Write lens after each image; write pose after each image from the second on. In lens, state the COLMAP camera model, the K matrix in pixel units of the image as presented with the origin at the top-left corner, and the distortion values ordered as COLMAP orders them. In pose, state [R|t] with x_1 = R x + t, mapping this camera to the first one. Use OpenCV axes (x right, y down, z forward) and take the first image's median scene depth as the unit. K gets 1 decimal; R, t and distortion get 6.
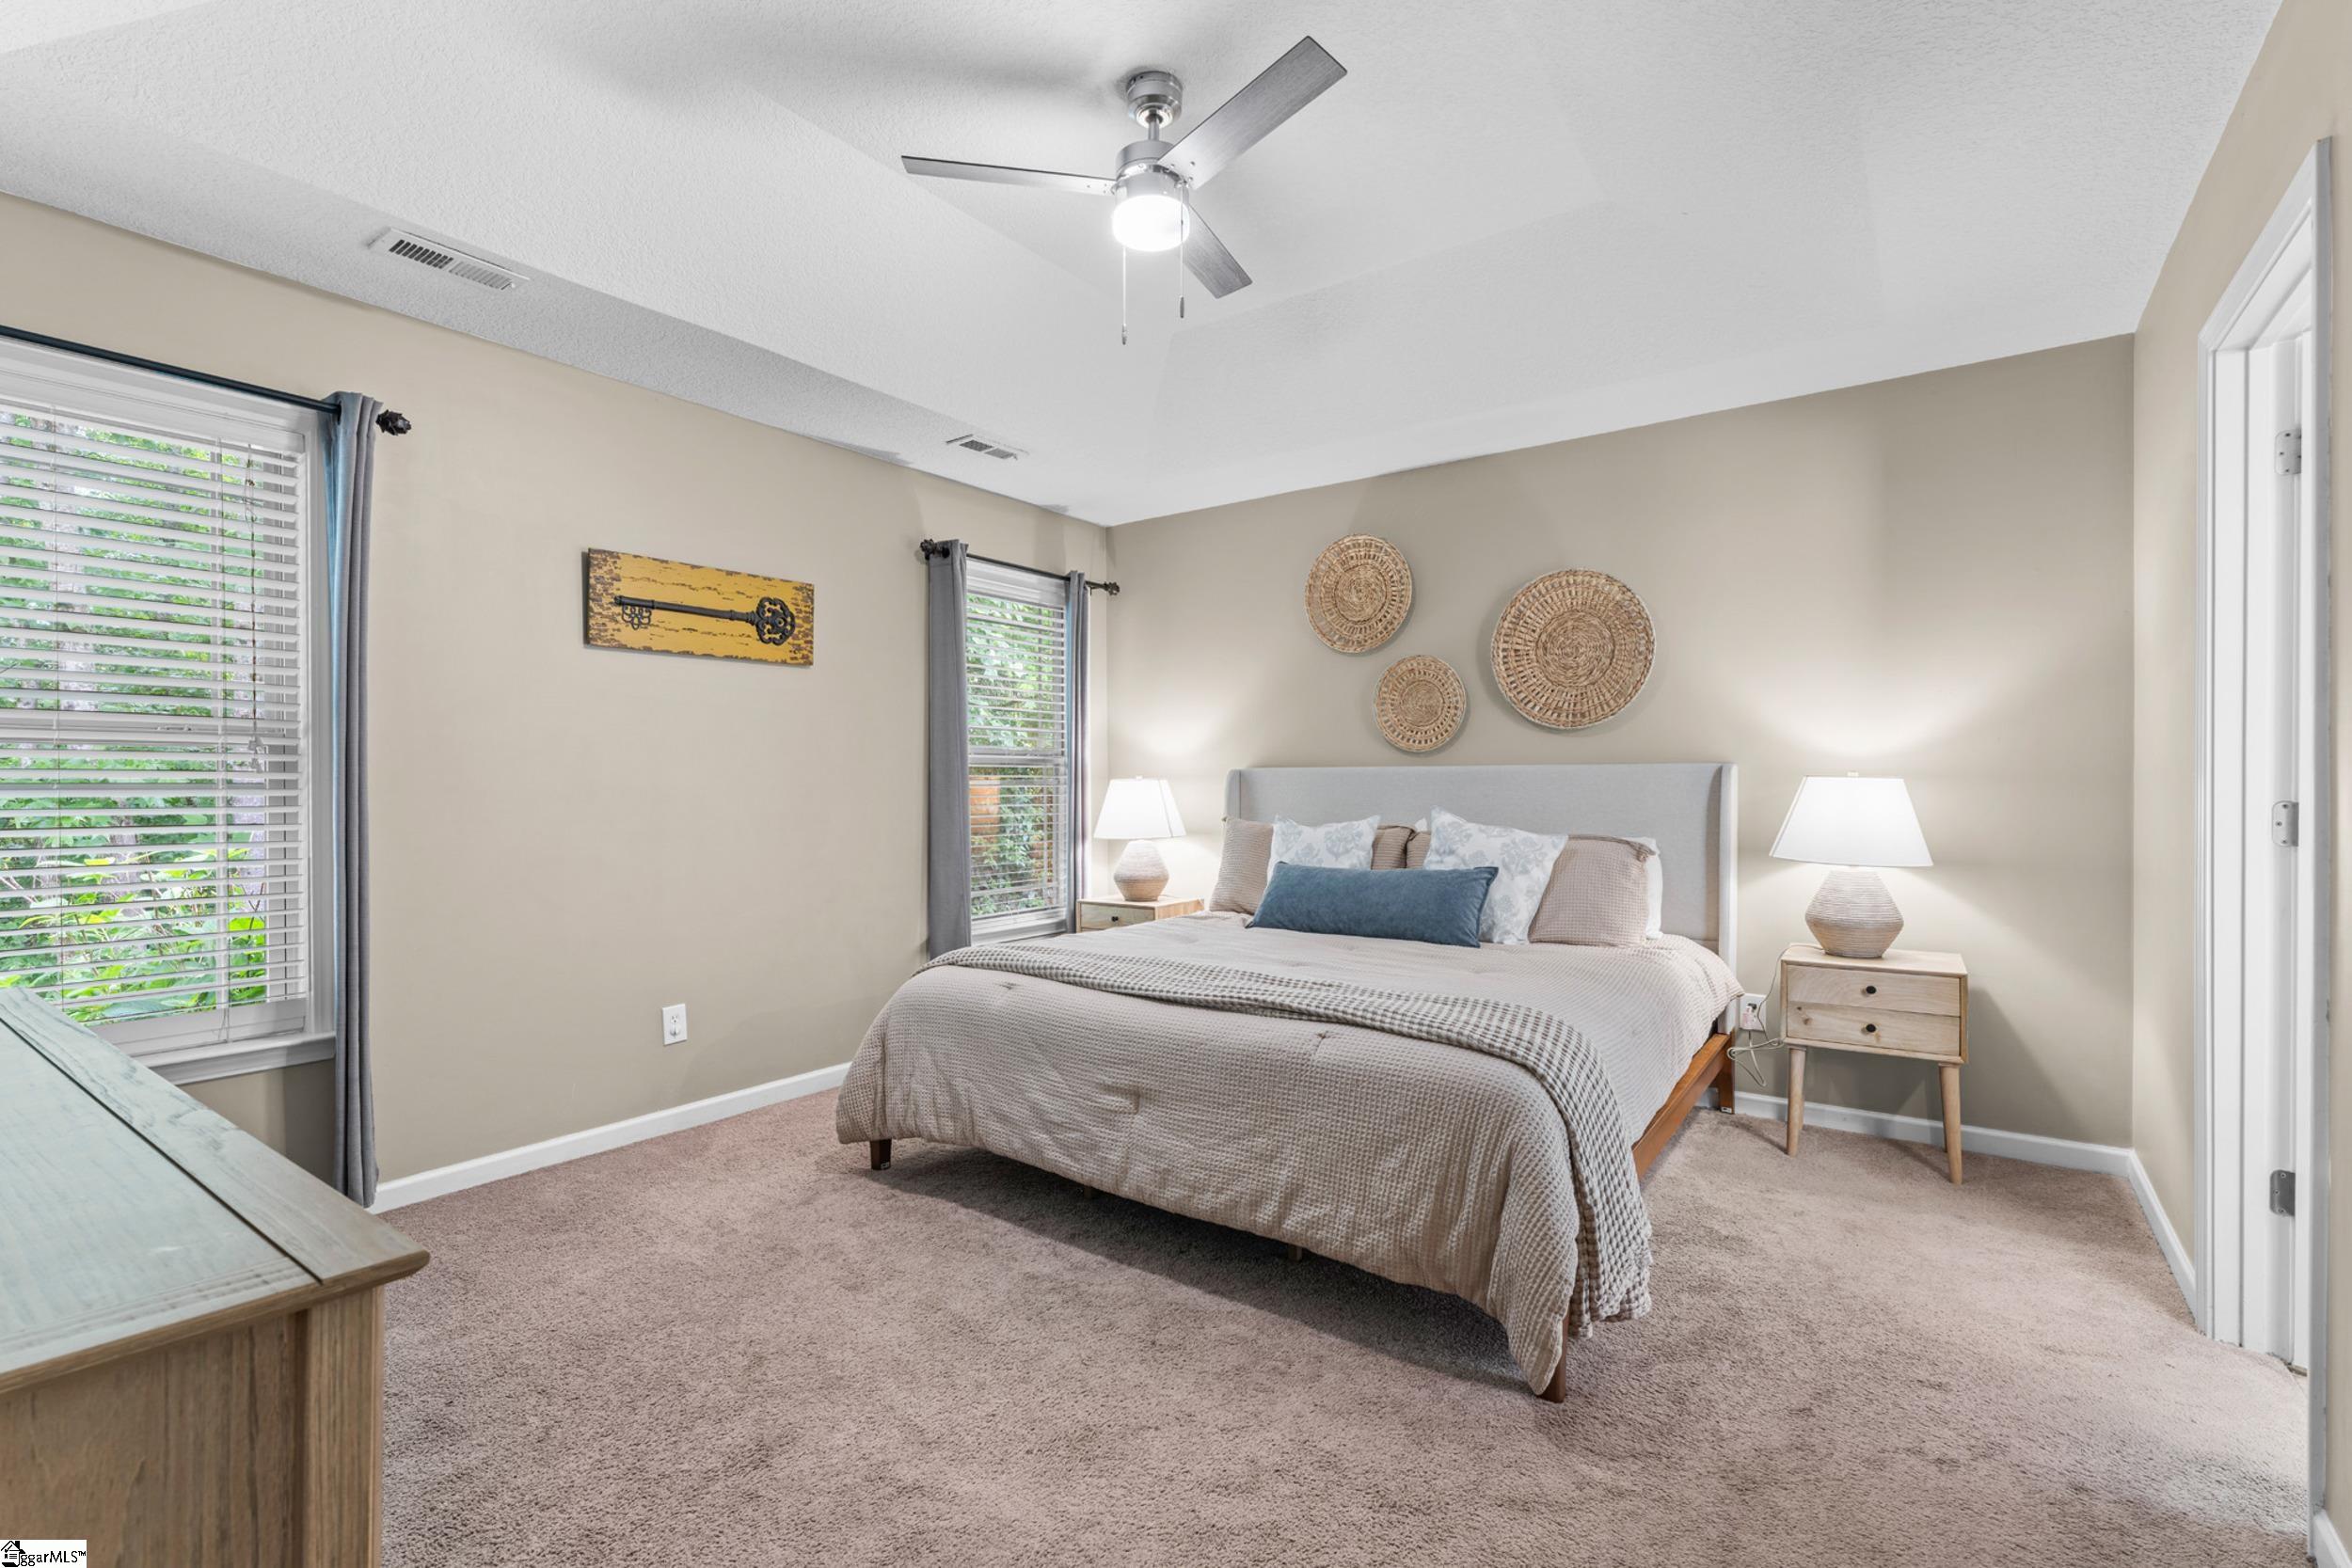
lens RADIAL K [[1050.3, 0, 1153.3], [0, 1050.3, 792.9], [0, 0, 1]] dist [-0.002989, -0.001267]
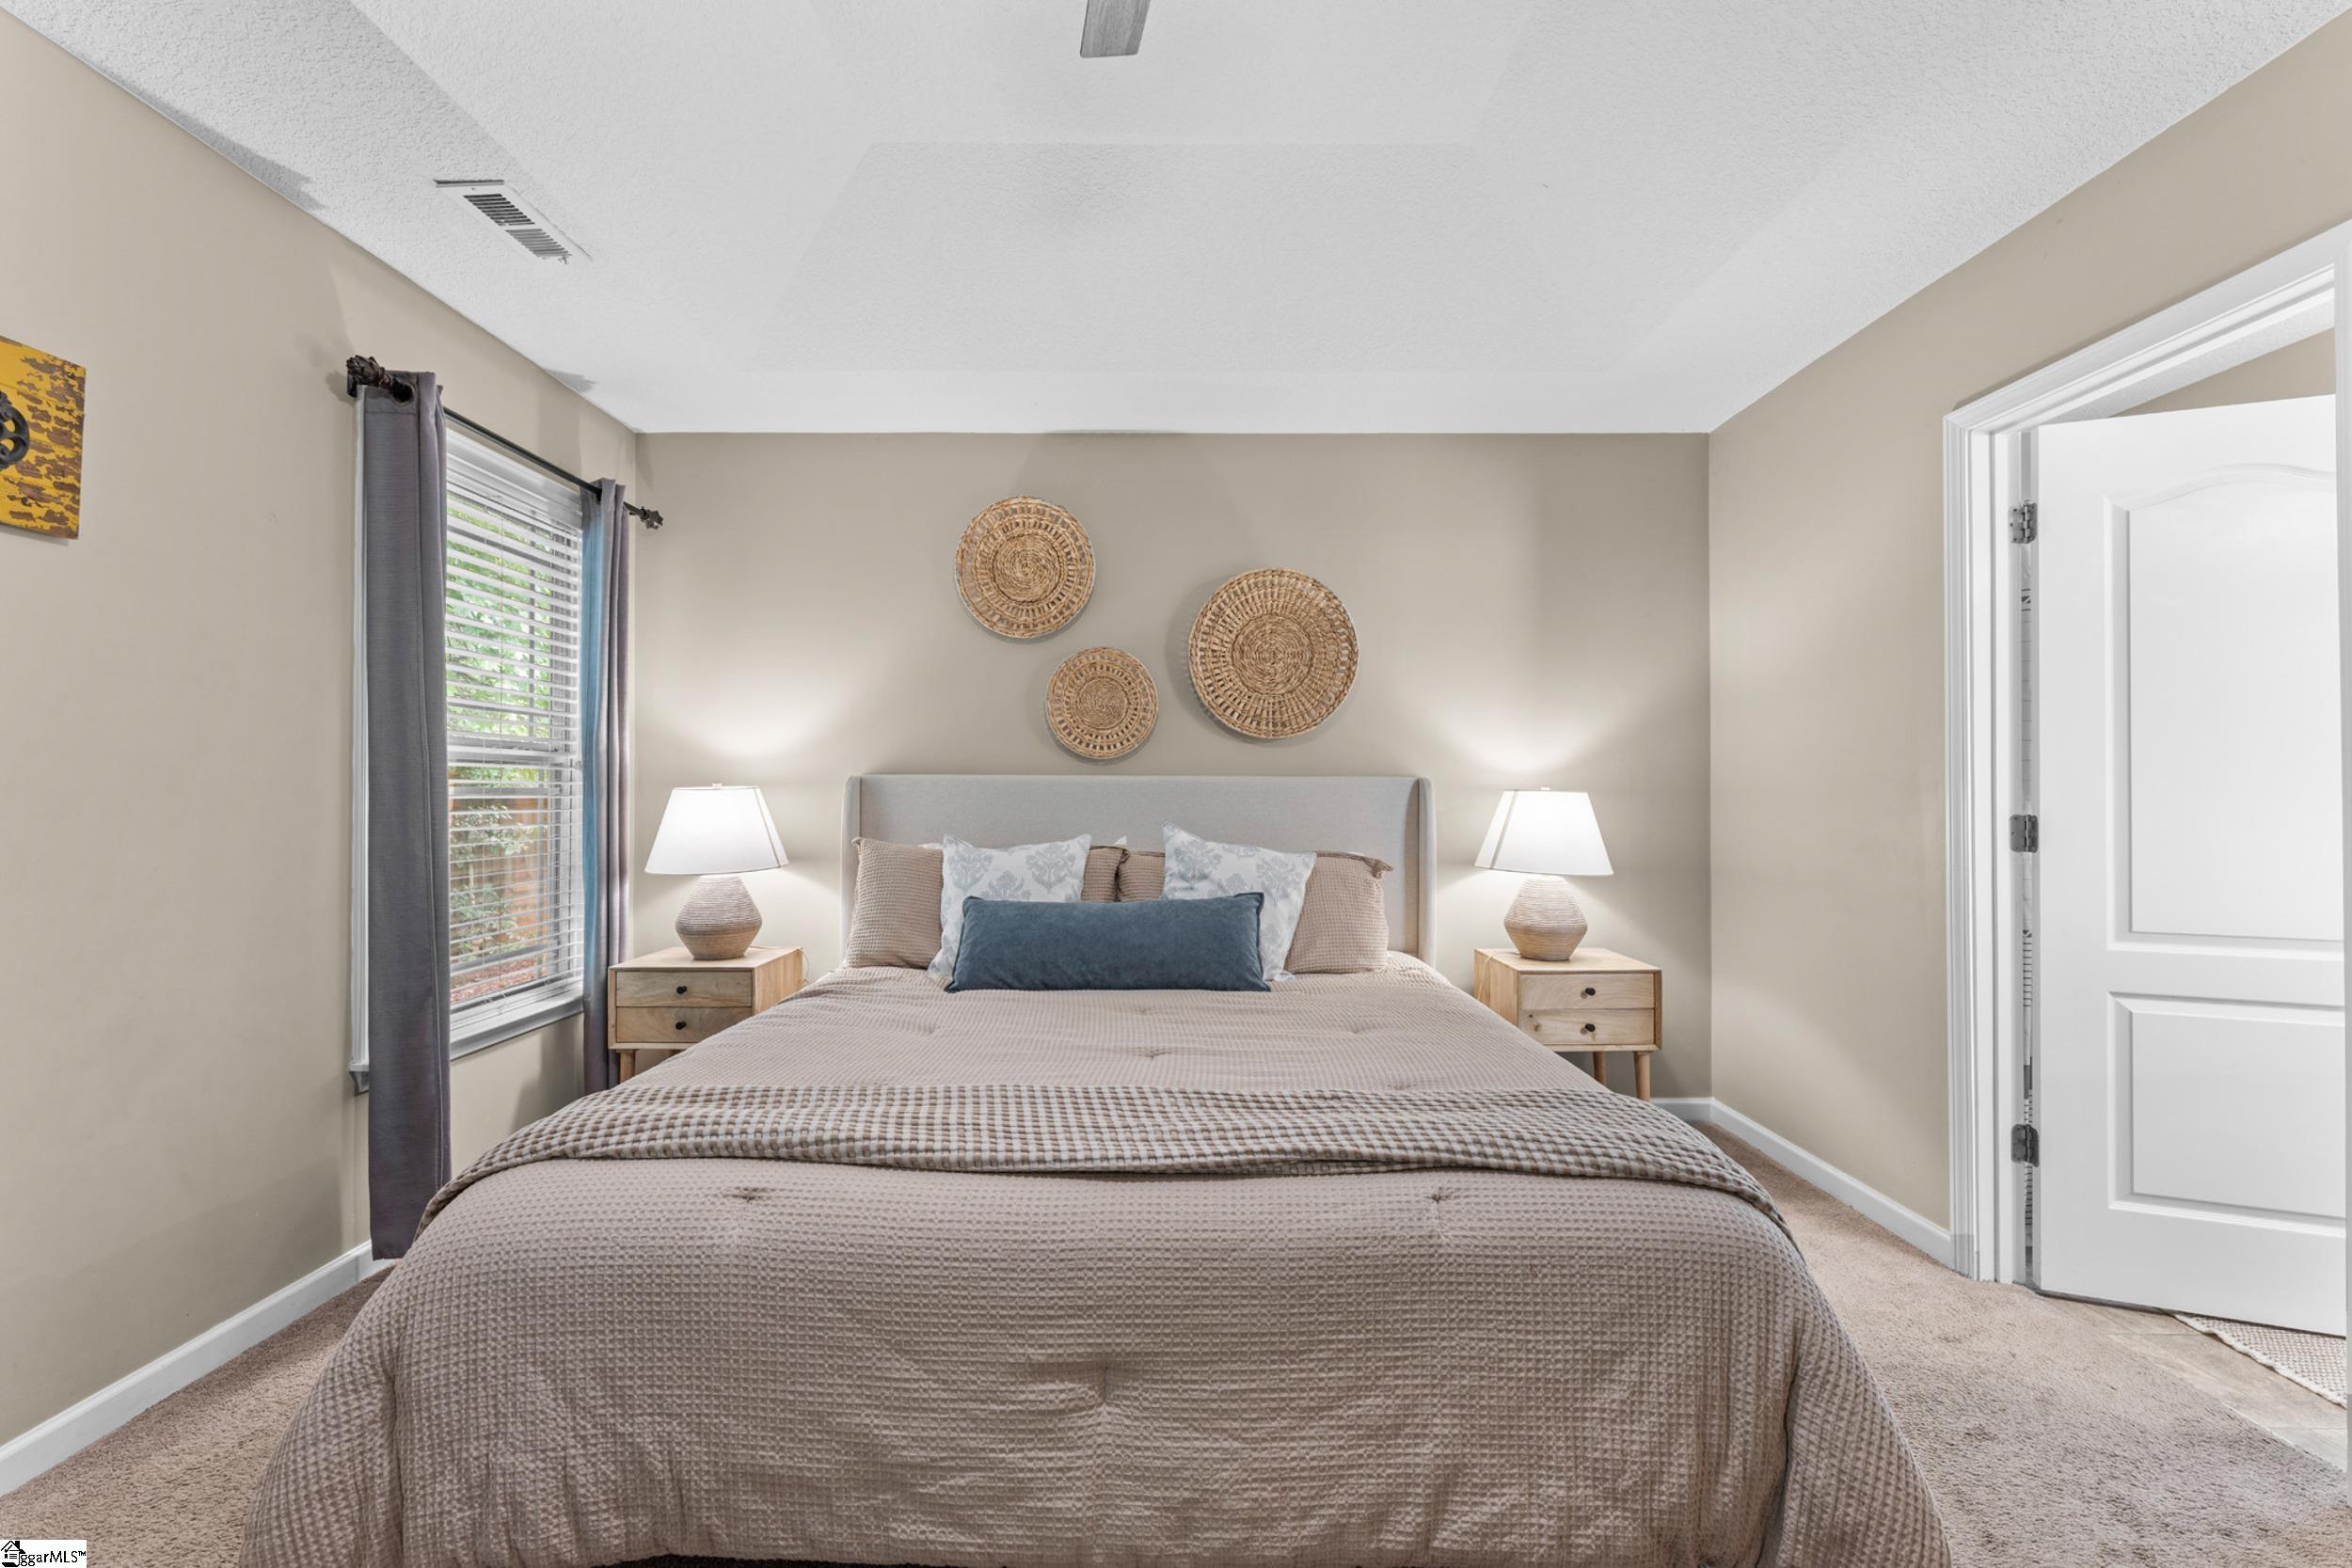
lens RADIAL K [[946.0, 0, 1162.3], [0, 946.0, 785.1], [0, 0, 1]] dist [-0.002372, 0.000167]
pose [[0.804994, 0.010328, 0.593193, -0.212364], [0.000886, 0.999826, -0.018610, -0.003887], [-0.593283, 0.015506, 0.804845, 0.435313]]
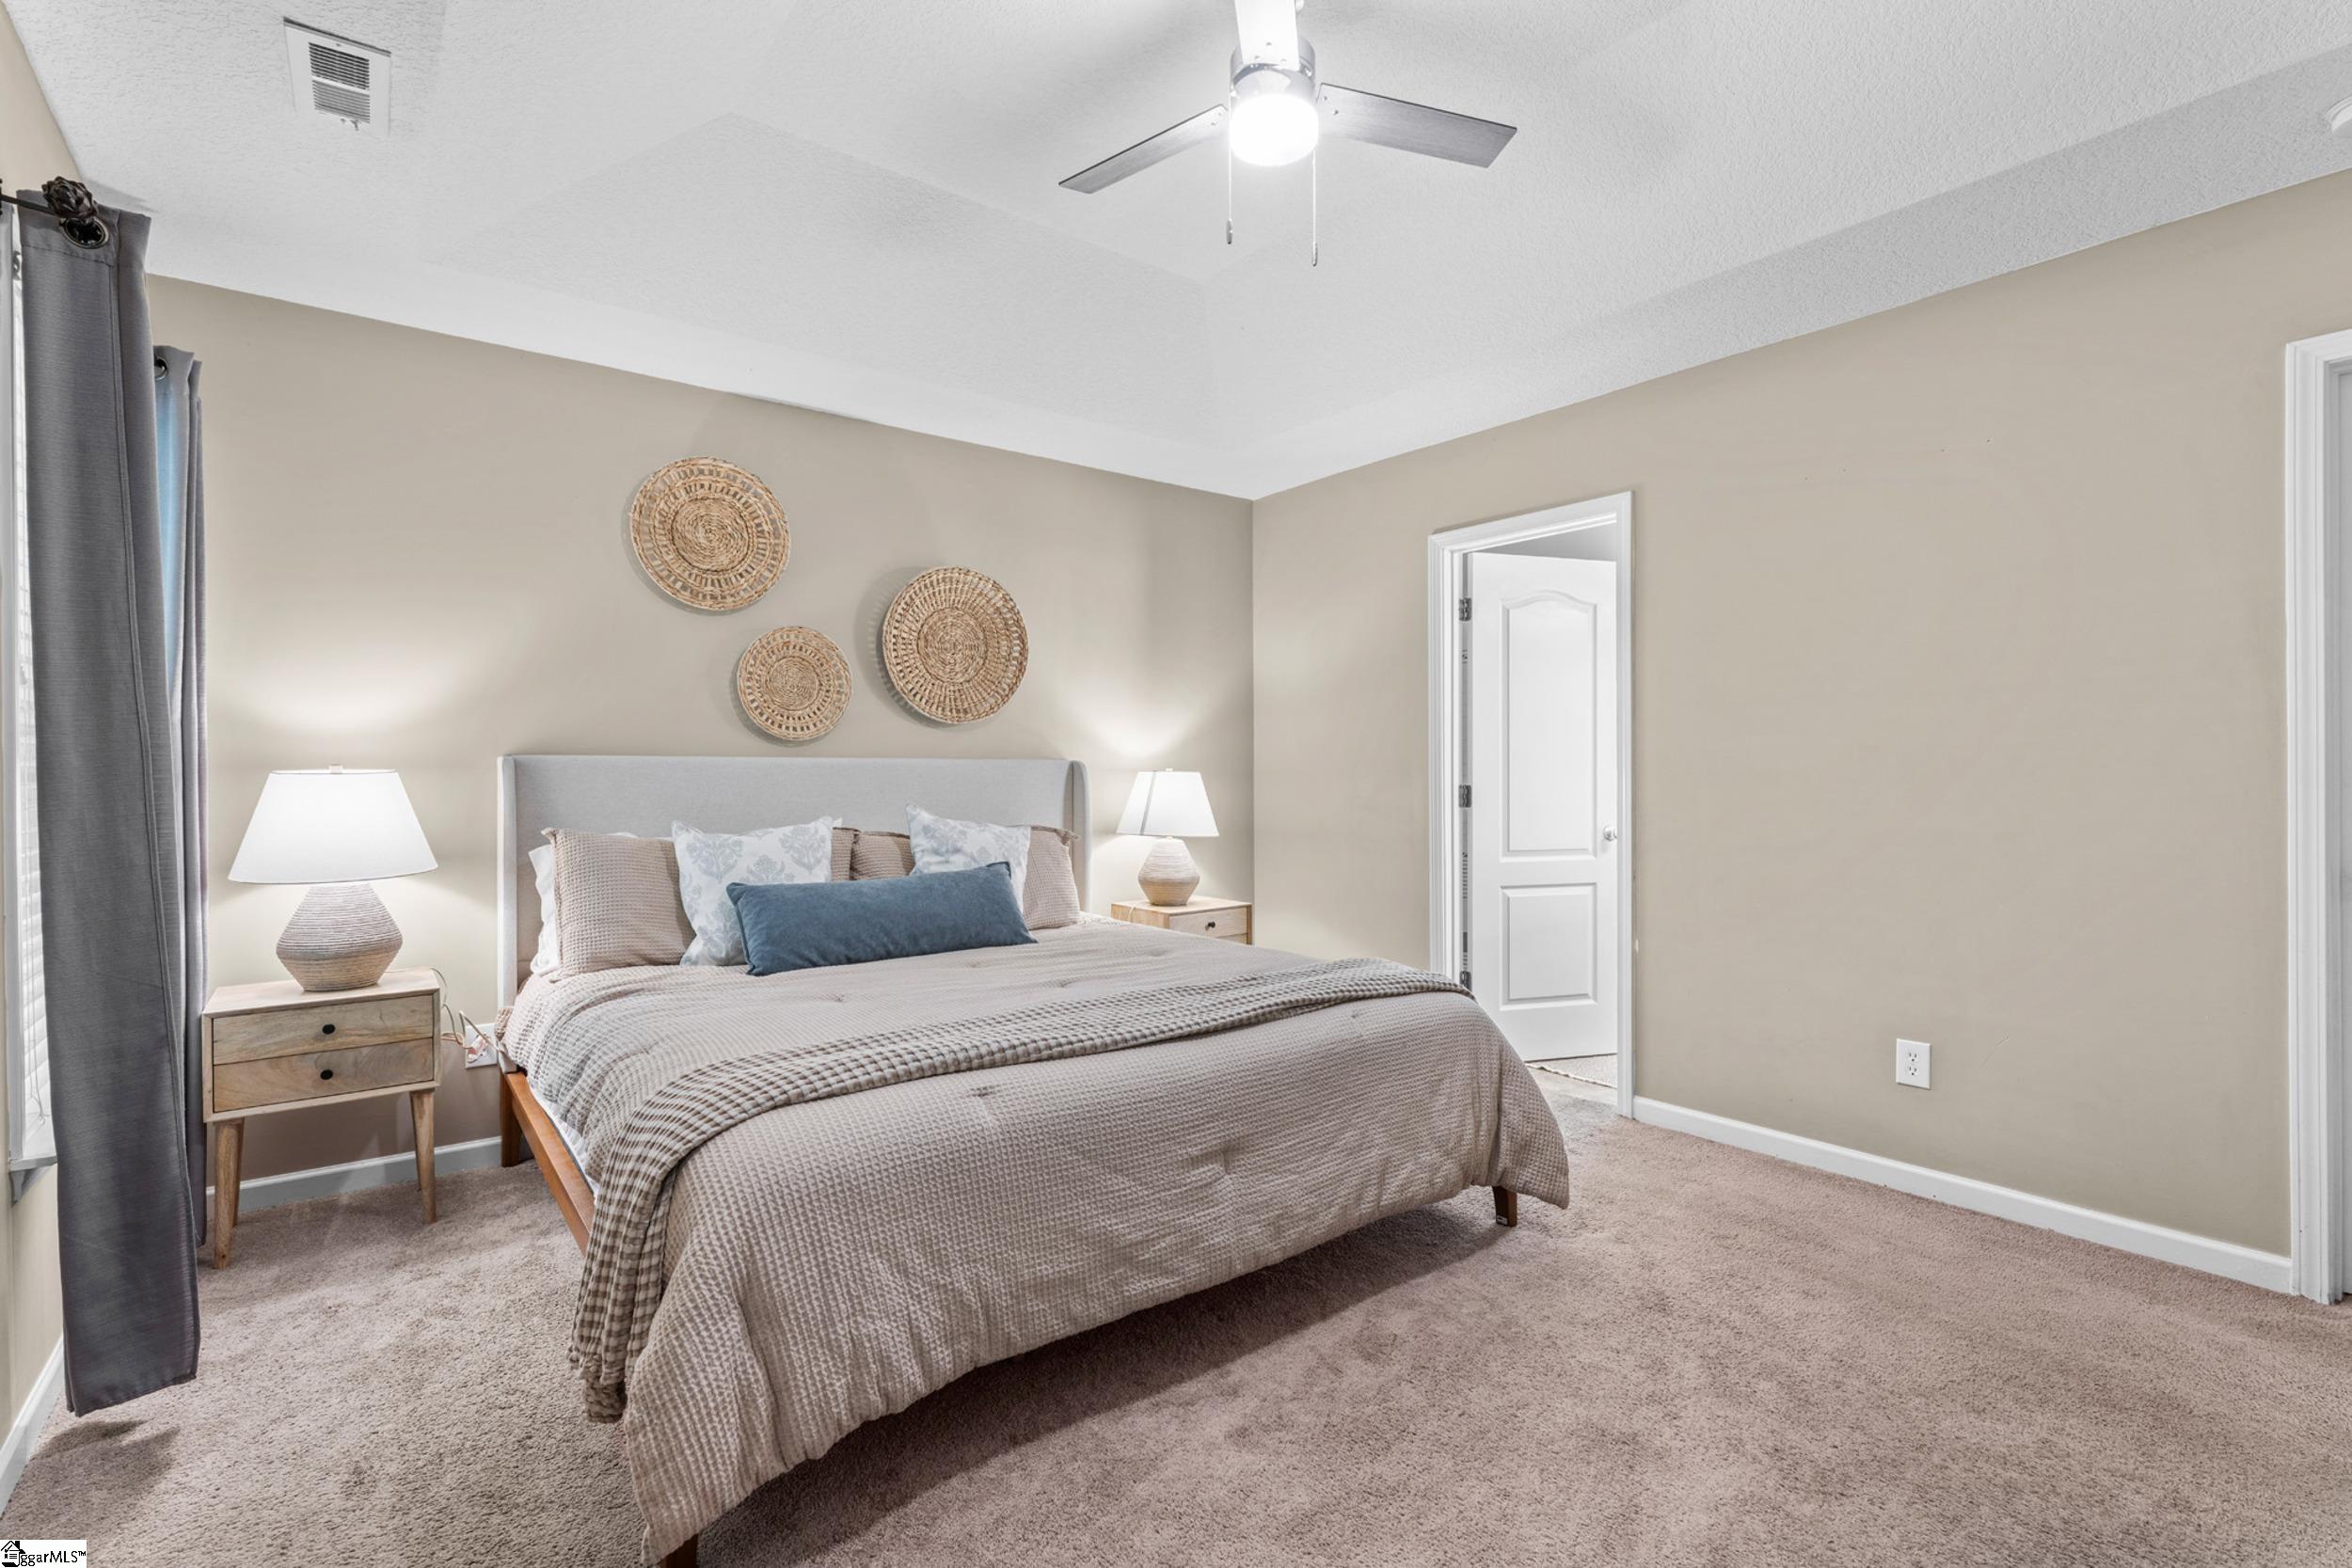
lens RADIAL K [[1070.6, 0, 1163.0], [0, 1070.6, 781.1], [0, 0, 1]] dist [-0.000508, -0.002023]
pose [[0.273098, -0.004246, 0.961977, -0.628010], [0.012002, 0.999927, 0.001006, -0.004740], [-0.961911, 0.011271, 0.273129, 0.607019]]
